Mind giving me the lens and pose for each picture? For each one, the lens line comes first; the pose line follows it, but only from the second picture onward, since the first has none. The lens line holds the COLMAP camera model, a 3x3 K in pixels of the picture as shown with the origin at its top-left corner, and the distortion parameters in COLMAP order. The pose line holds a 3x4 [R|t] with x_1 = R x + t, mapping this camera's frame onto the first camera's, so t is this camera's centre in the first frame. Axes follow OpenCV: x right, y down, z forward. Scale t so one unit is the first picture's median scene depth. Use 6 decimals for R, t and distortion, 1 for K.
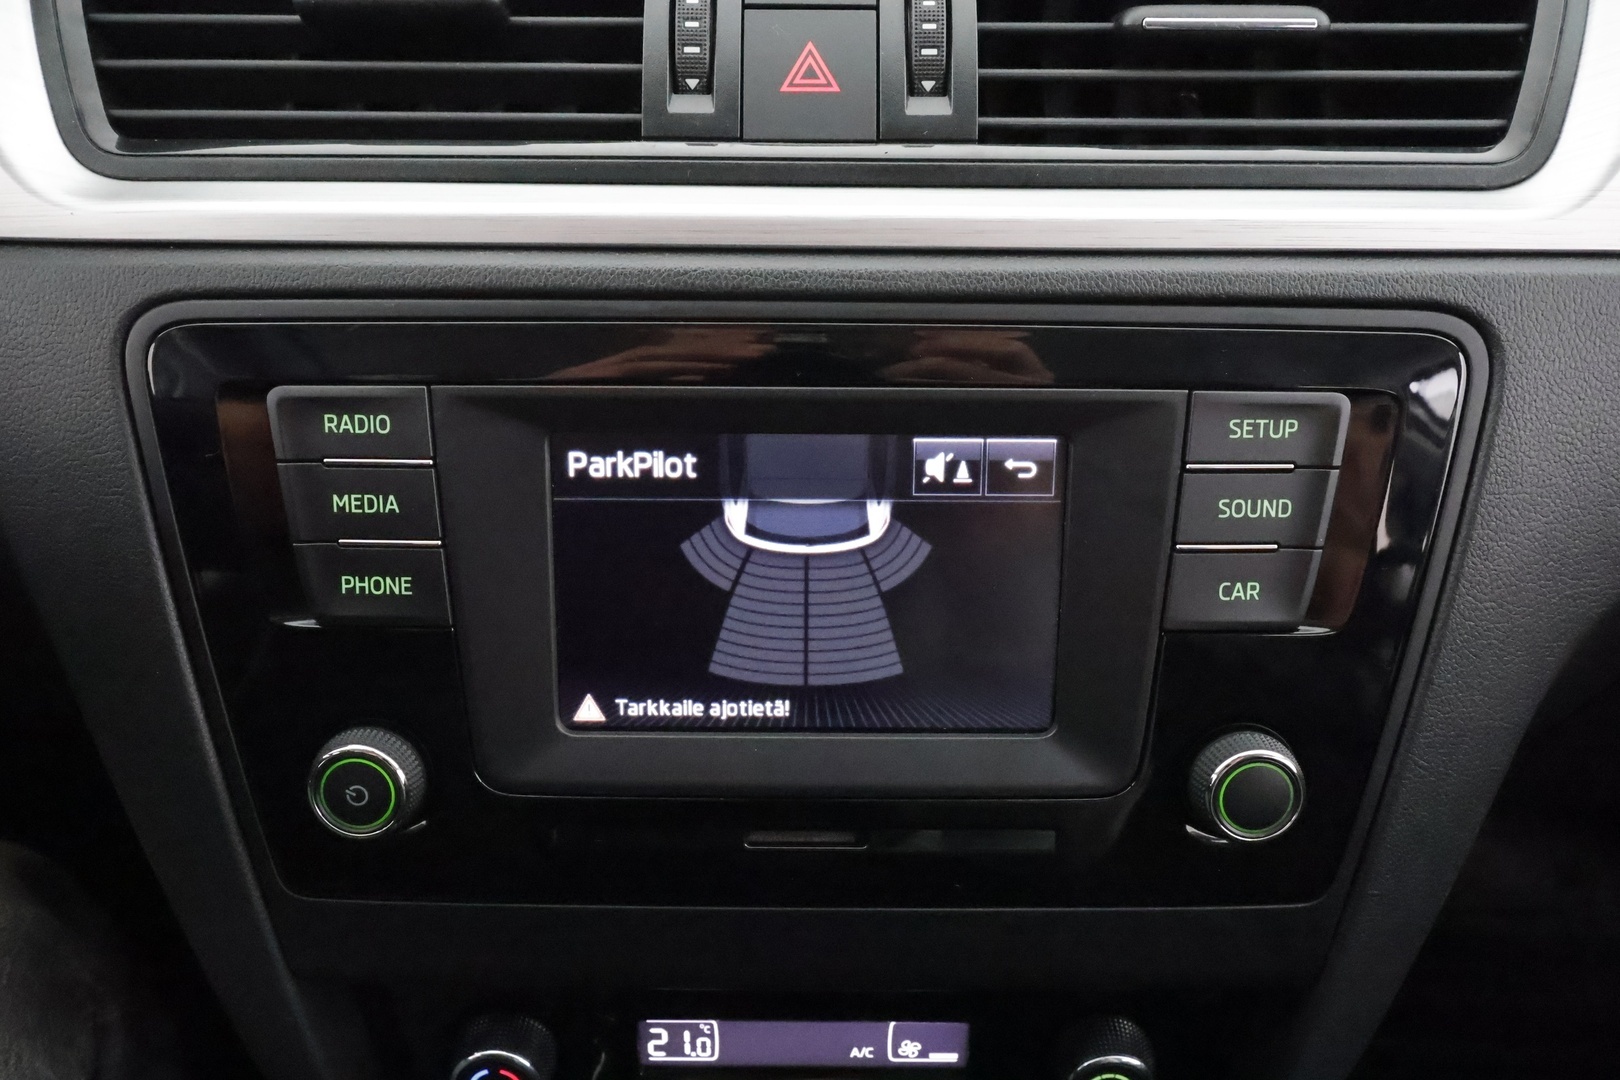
lens RADIAL K [[1201.1, 0, 814.0], [0, 1201.1, 549.7], [0, 0, 1]] dist [0.001919, 0.000504]
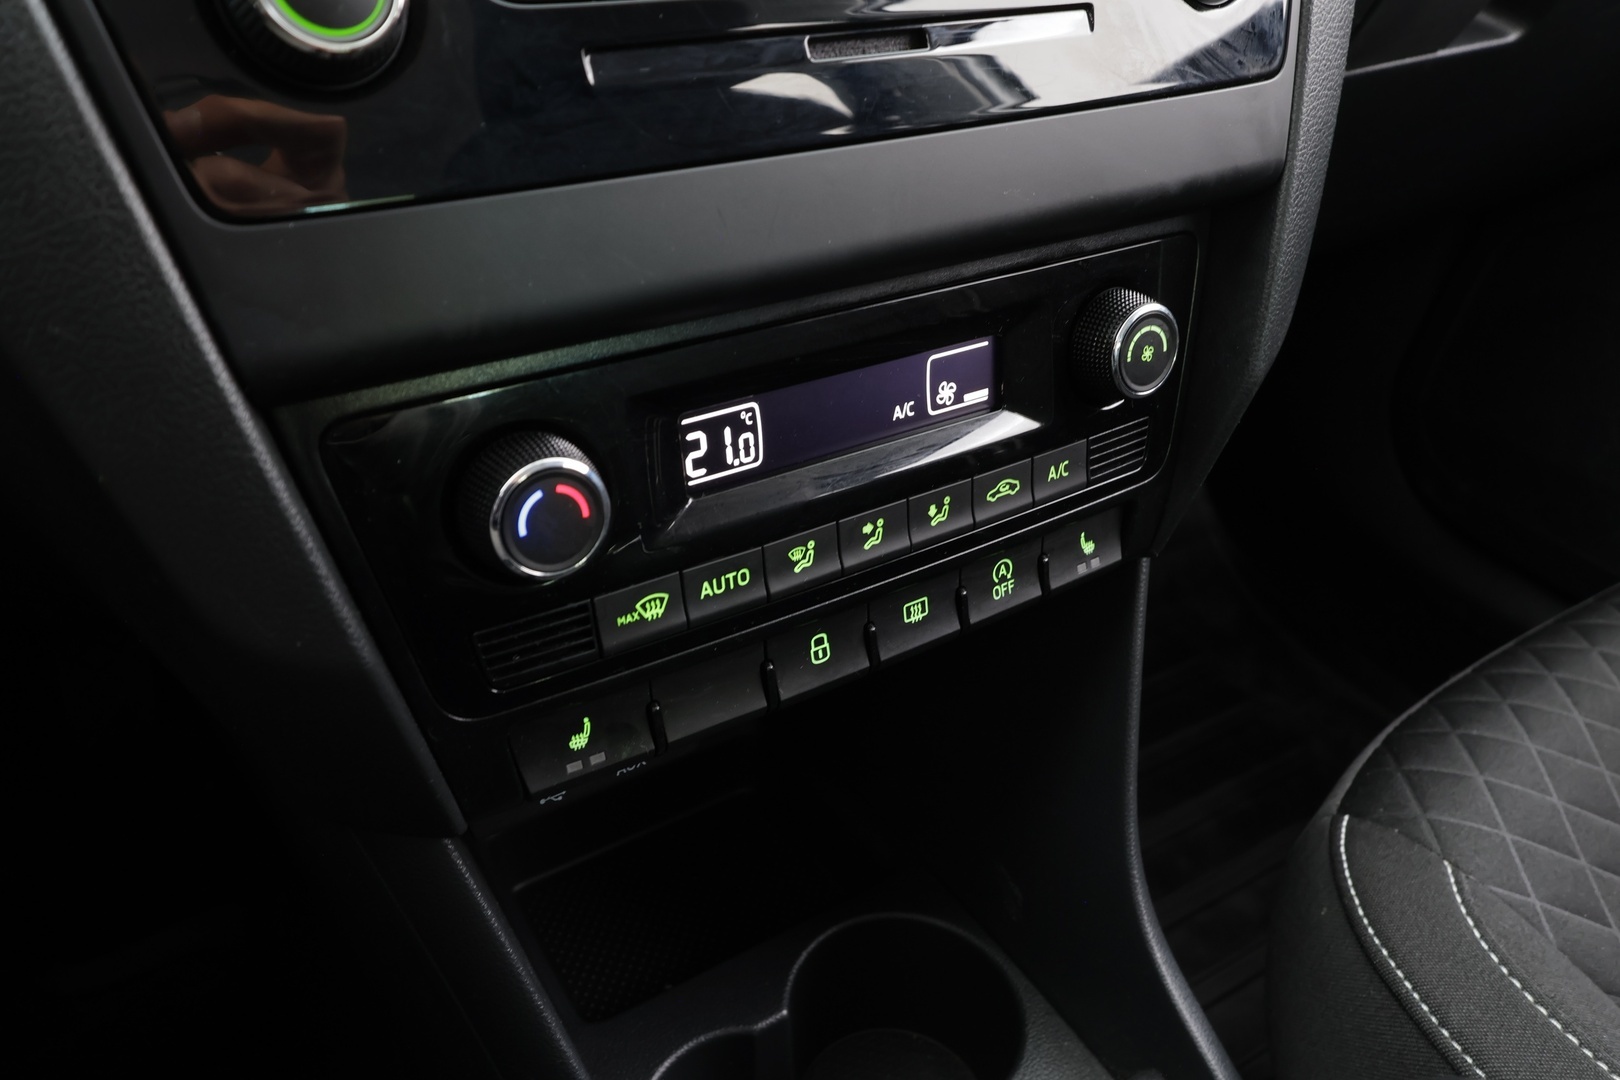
lens RADIAL K [[1208.5, 0, 808.3], [0, 1208.5, 556.7], [0, 0, 1]] dist [0.006159, 0.000441]
pose [[0.835221, -0.287134, 0.468999, -0.554084], [0.285091, 0.955386, 0.077206, 0.522105], [-0.470243, 0.069223, 0.879818, 0.326300]]
